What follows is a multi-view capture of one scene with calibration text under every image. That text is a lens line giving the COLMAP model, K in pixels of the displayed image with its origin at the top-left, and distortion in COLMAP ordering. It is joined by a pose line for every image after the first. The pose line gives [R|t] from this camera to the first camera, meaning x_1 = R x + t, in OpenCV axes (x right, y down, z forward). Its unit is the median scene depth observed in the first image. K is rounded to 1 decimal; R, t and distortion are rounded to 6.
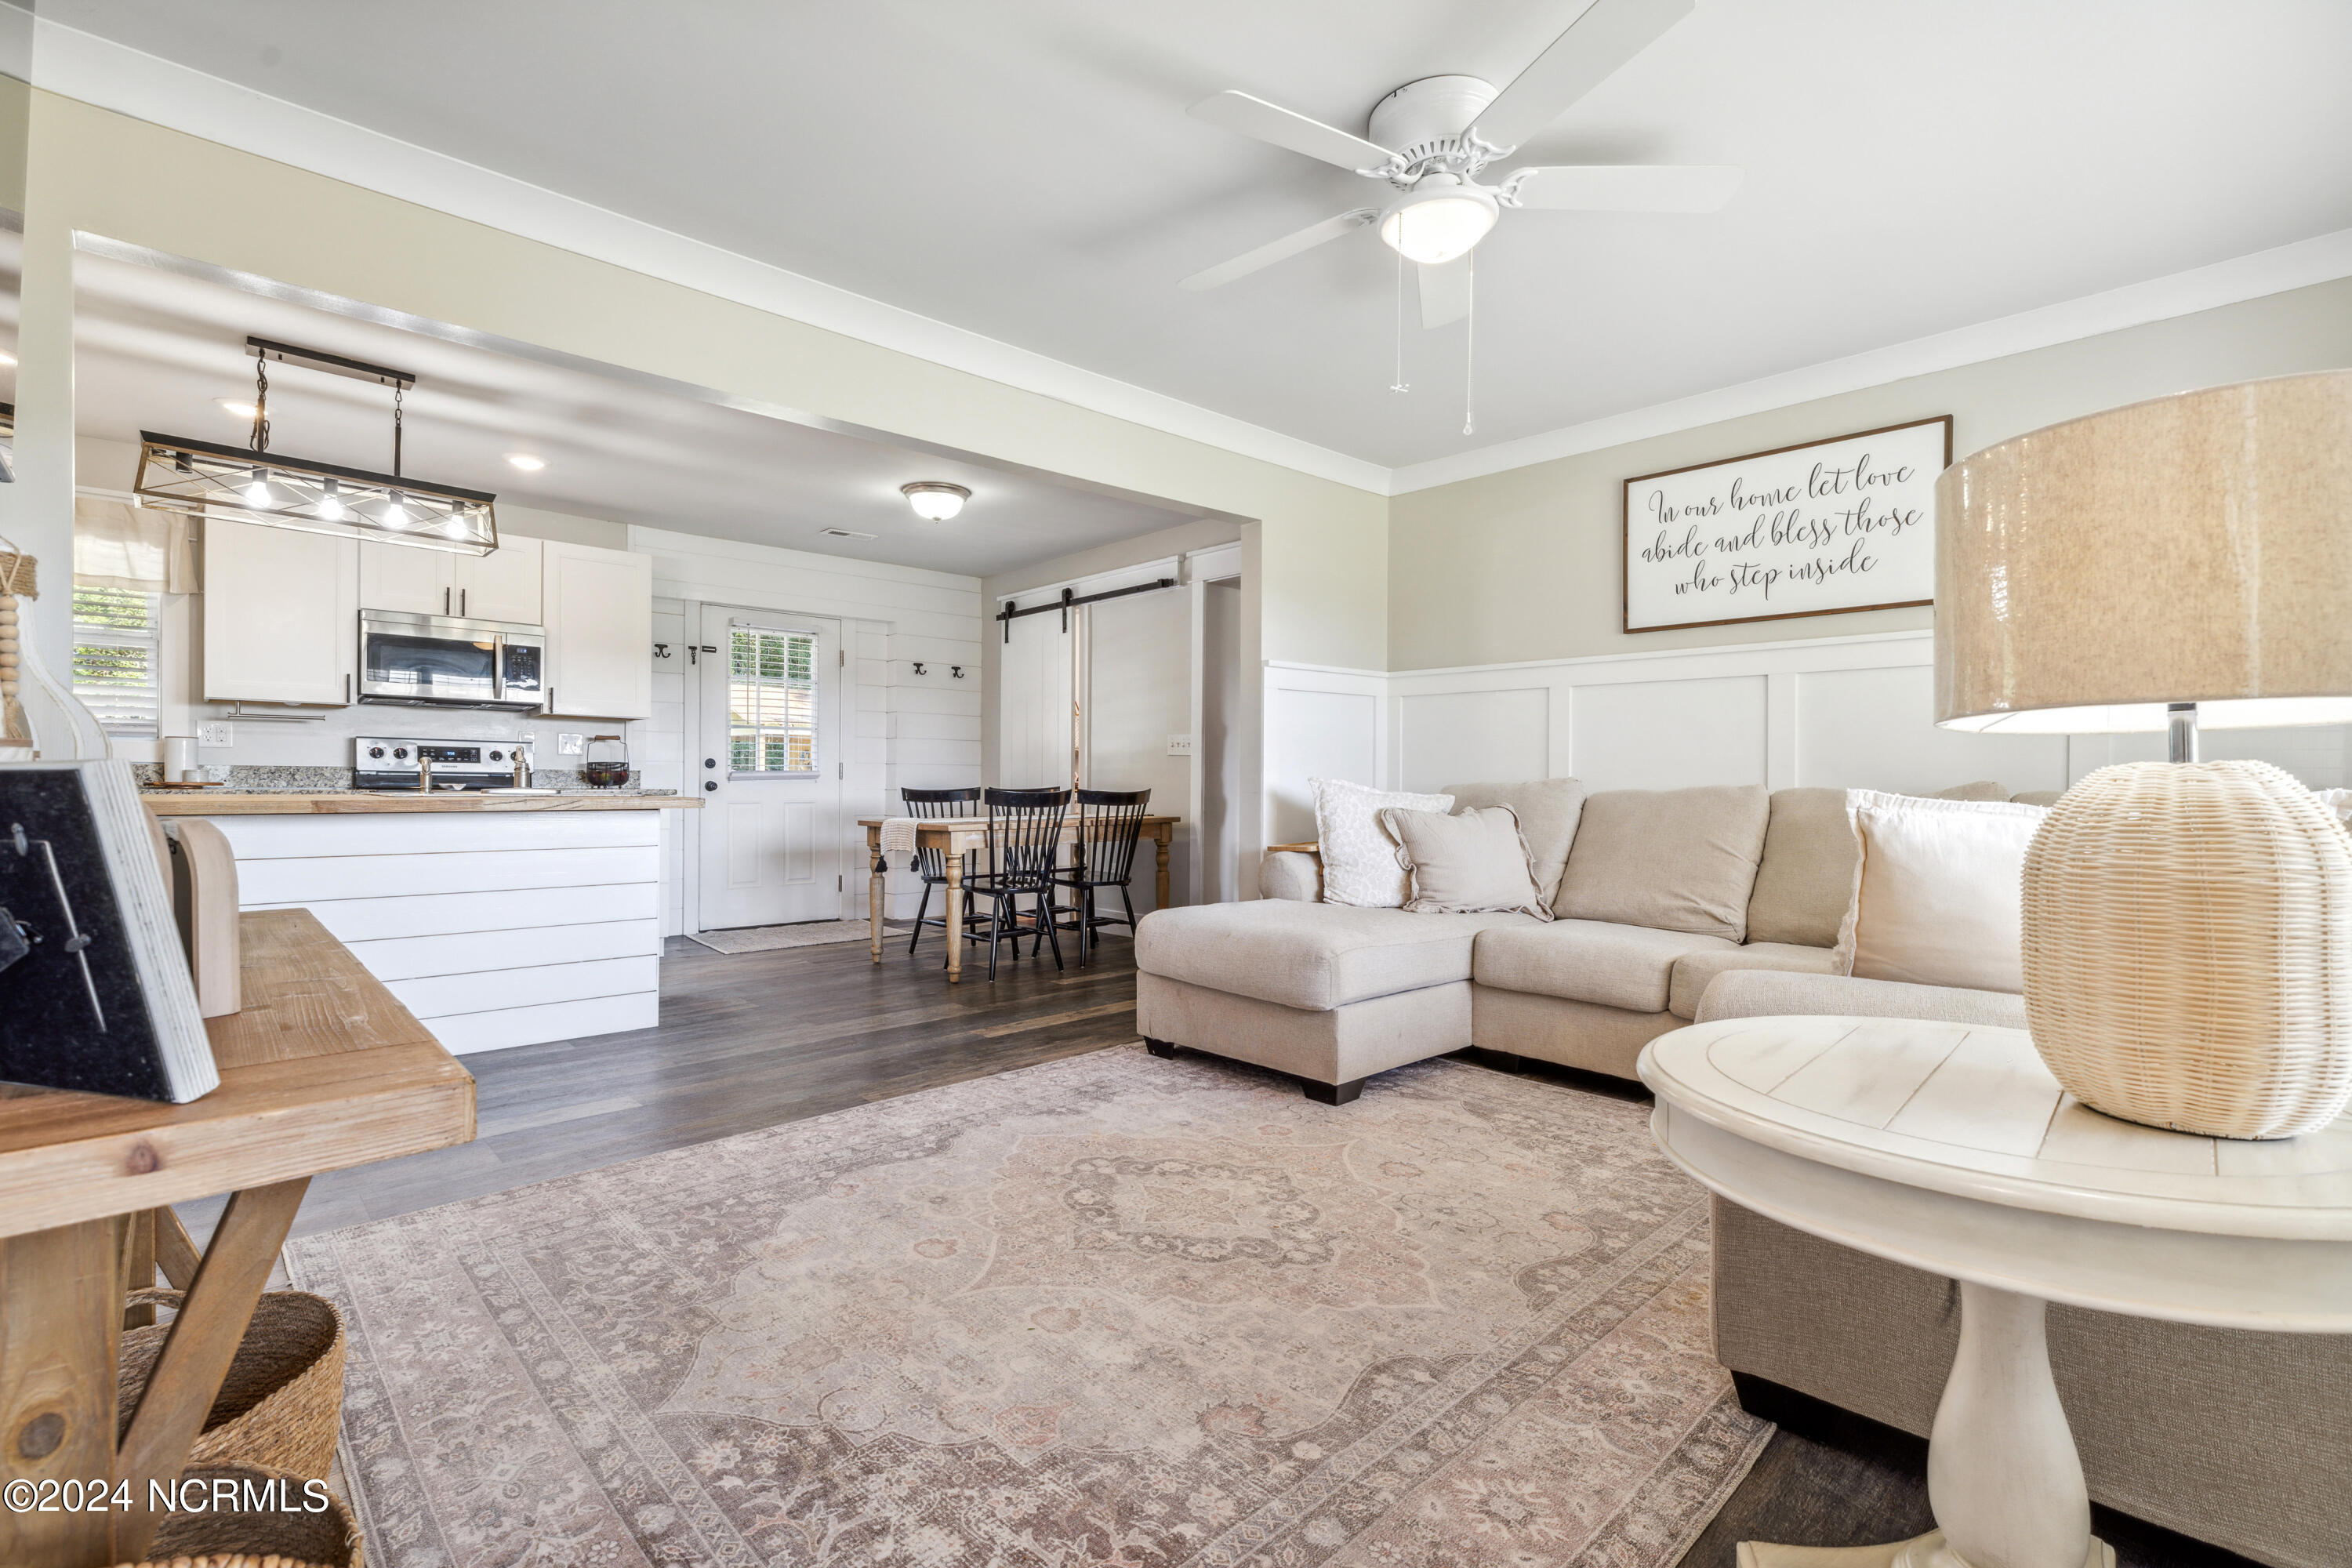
lens RADIAL K [[1076.3, 0, 1166.6], [0, 1076.3, 780.3], [0, 0, 1]] dist [0.004161, -0.000308]
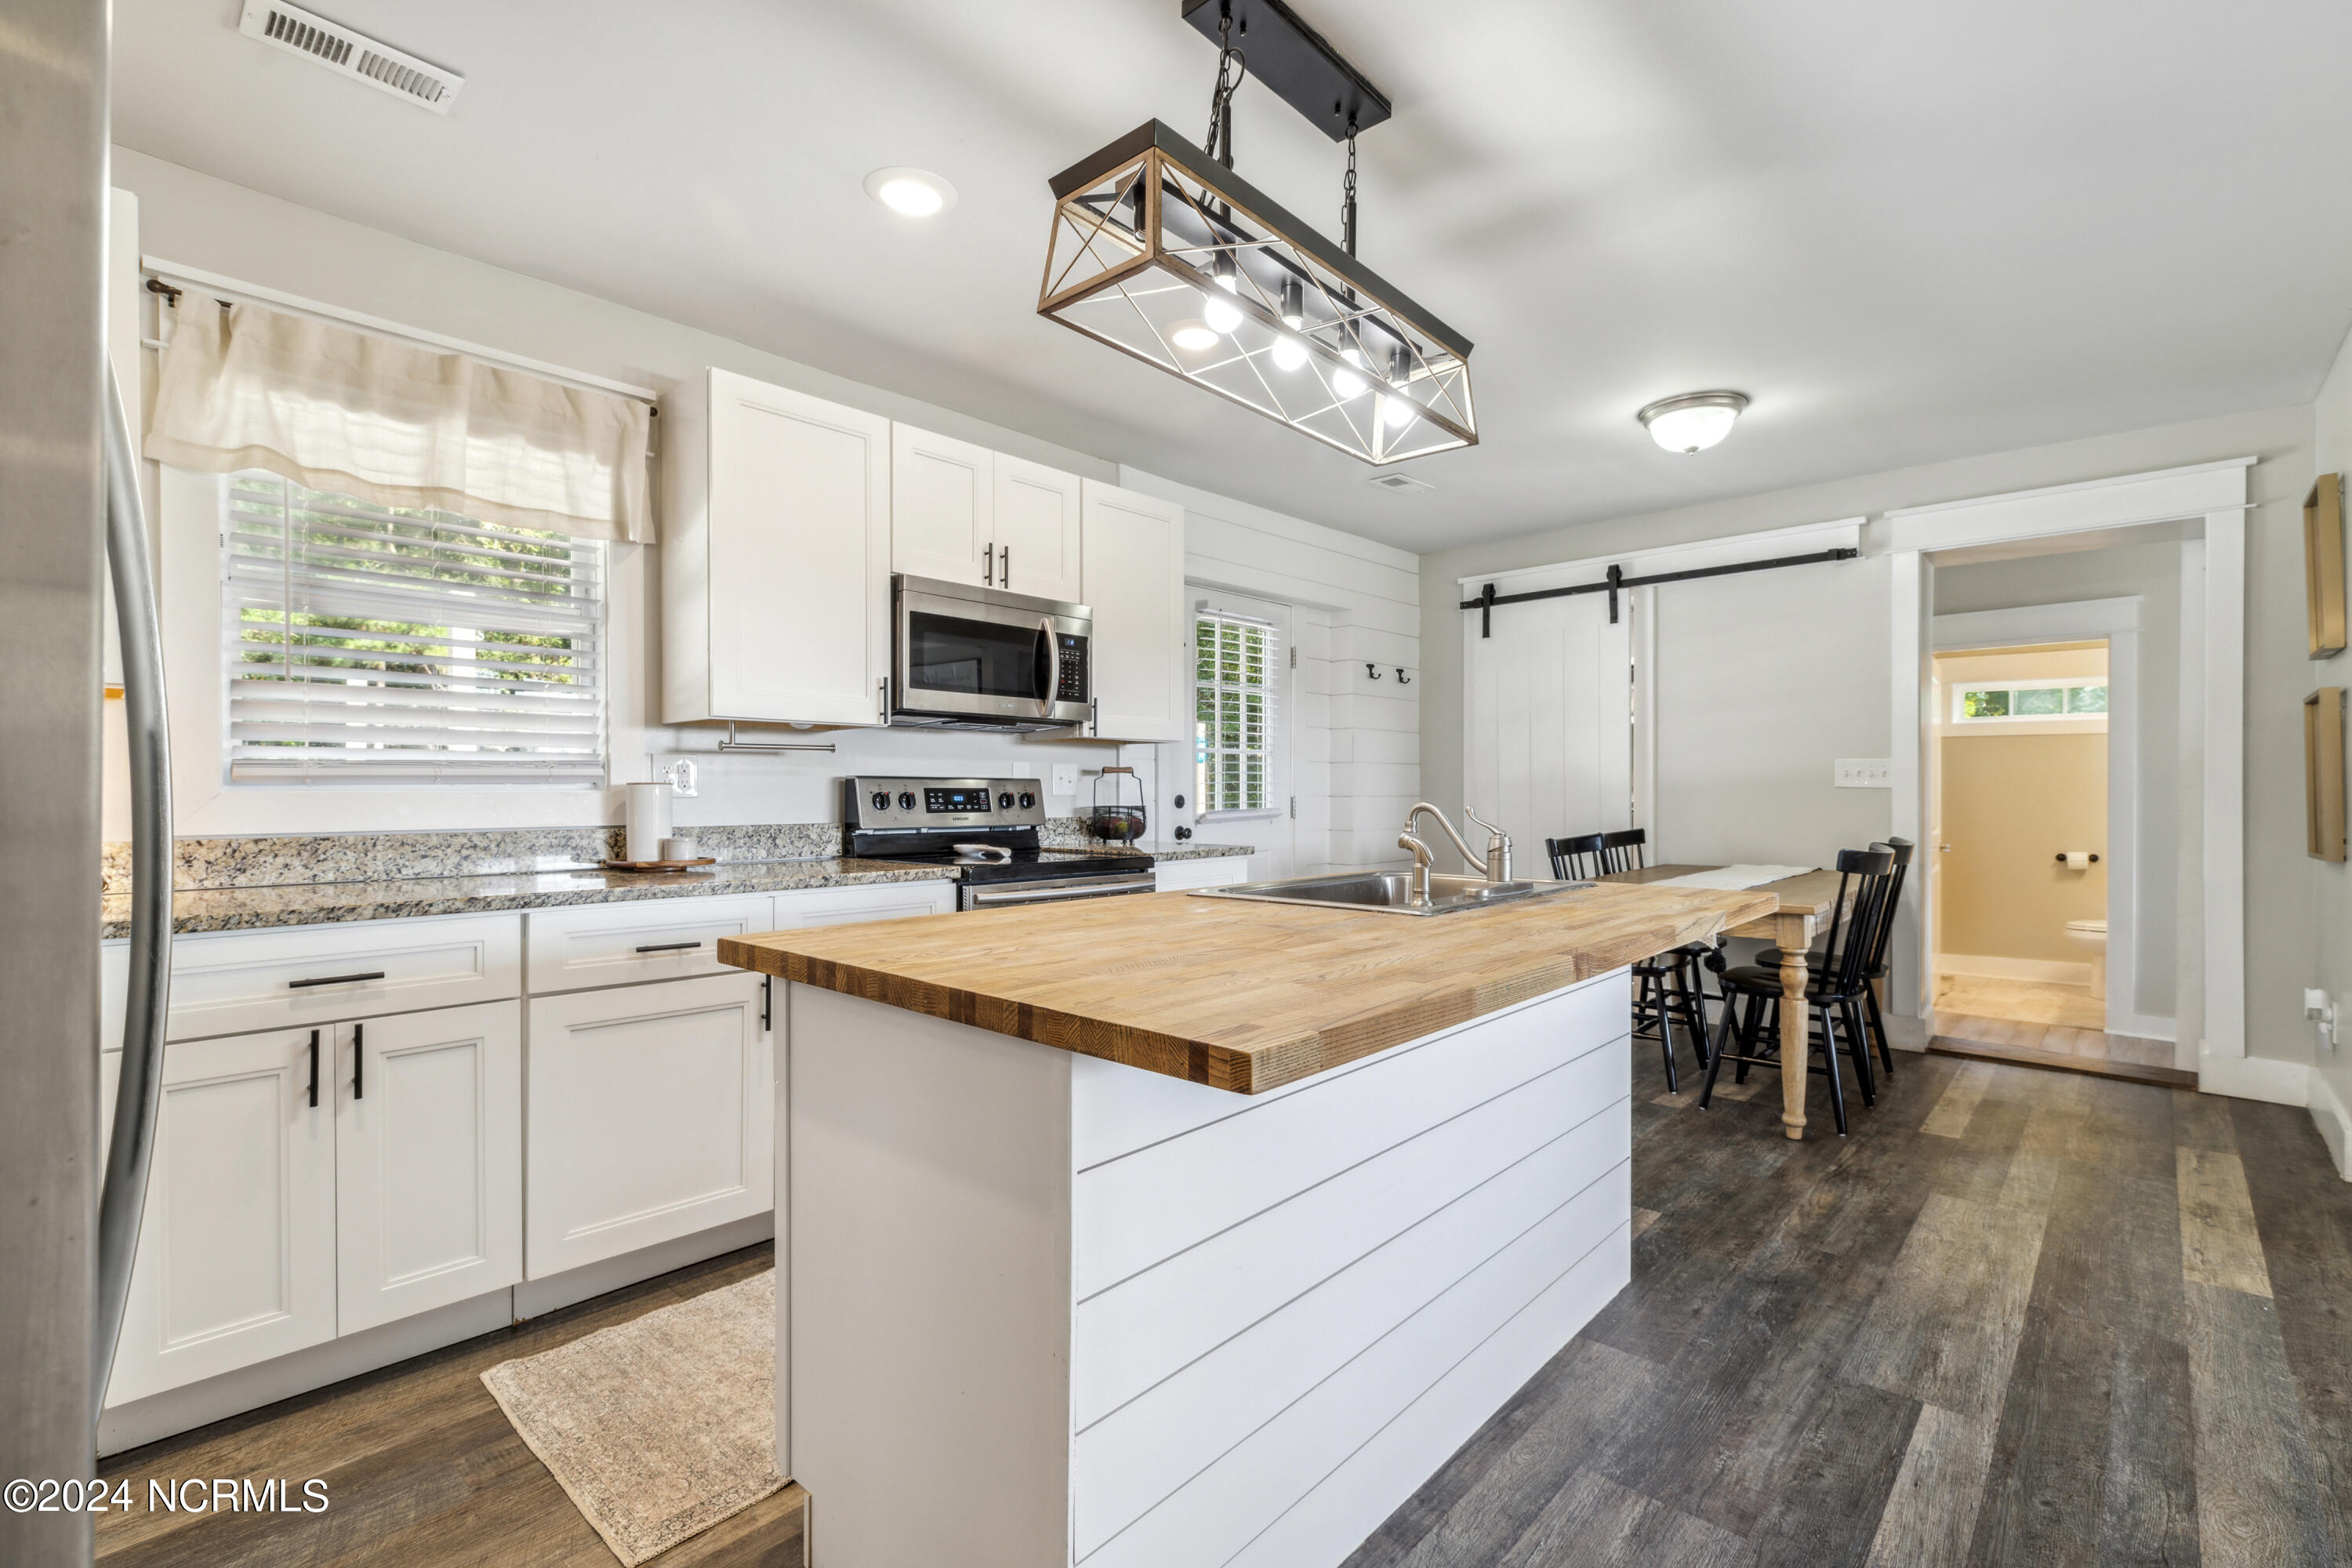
lens RADIAL K [[1076.3, 0, 1183.5], [0, 1076.3, 788.4], [0, 0, 1]] dist [0.004161, -0.000308]
pose [[0.998045, -0.005588, 0.062248, -0.554587], [0.005397, 0.999980, 0.003229, -0.031848], [-0.062265, -0.002886, 0.998055, 0.328802]]
